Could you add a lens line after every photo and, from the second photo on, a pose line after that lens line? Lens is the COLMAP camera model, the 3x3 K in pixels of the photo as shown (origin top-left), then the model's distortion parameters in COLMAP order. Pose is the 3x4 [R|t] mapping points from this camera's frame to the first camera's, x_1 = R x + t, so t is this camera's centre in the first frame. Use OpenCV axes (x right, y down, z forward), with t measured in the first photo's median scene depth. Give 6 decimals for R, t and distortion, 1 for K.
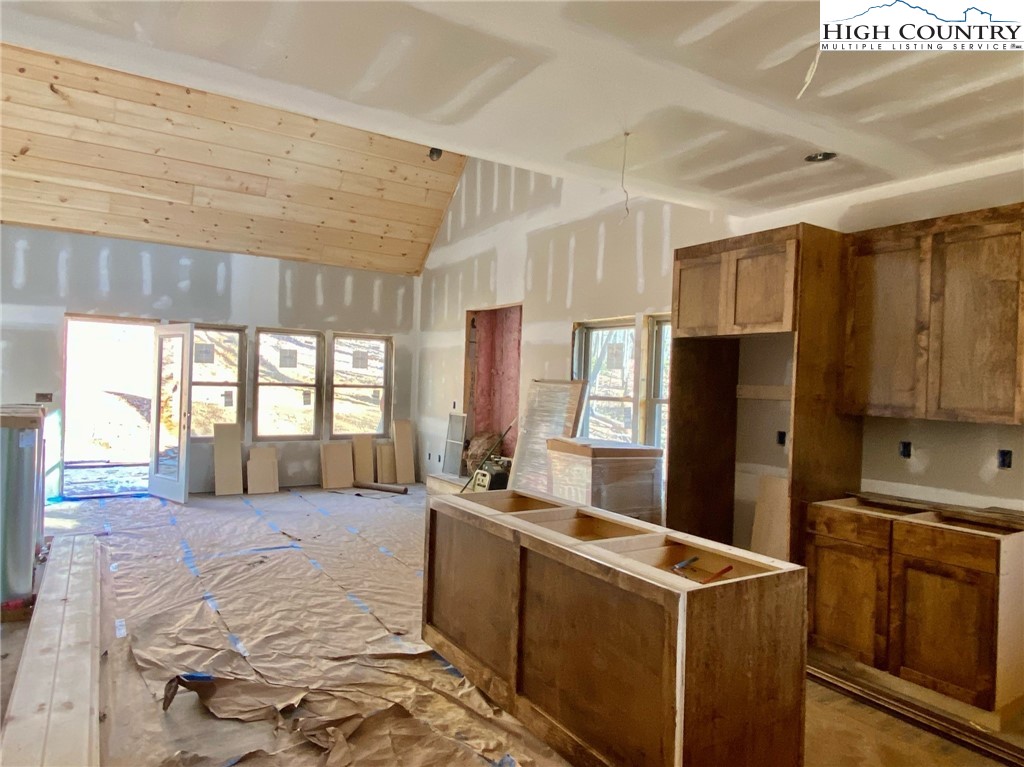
lens RADIAL K [[652.0, 0, 512.0], [0, 652.0, 383.5], [0, 0, 1]] dist [0.000331, 0.000008]
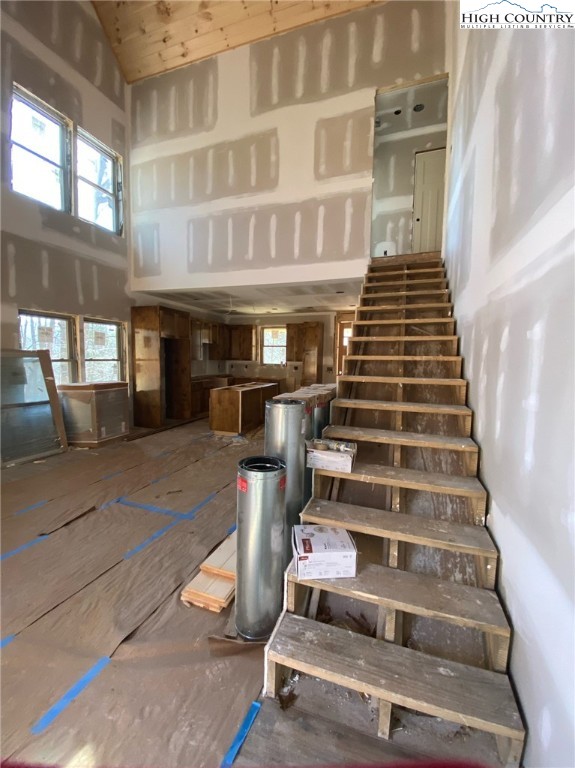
lens RADIAL K [[313.4, 0, 287.5], [0, 313.4, 384.0], [0, 0, 1]] dist [0.015146, -0.019917]
pose [[-0.607102, -0.100272, 0.788272, -0.846446], [-0.029739, 0.994178, 0.103561, -0.016587], [-0.794067, 0.039429, -0.606550, 0.978298]]
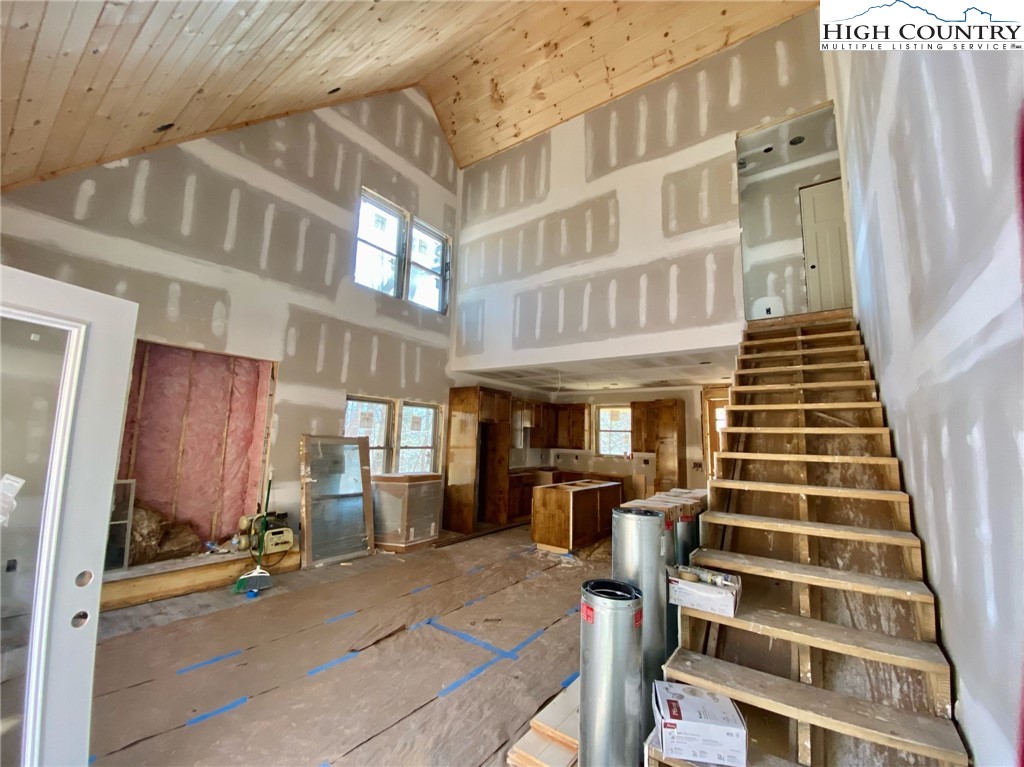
lens RADIAL K [[417.9, 0, 505.6], [0, 417.9, 383.5], [0, 0, 1]] dist [0.015146, -0.019917]
pose [[-0.353093, 0.091031, 0.931149, -0.888475], [-0.038967, 0.992961, -0.111850, -0.027477], [-0.934776, -0.075778, -0.347060, 1.017065]]
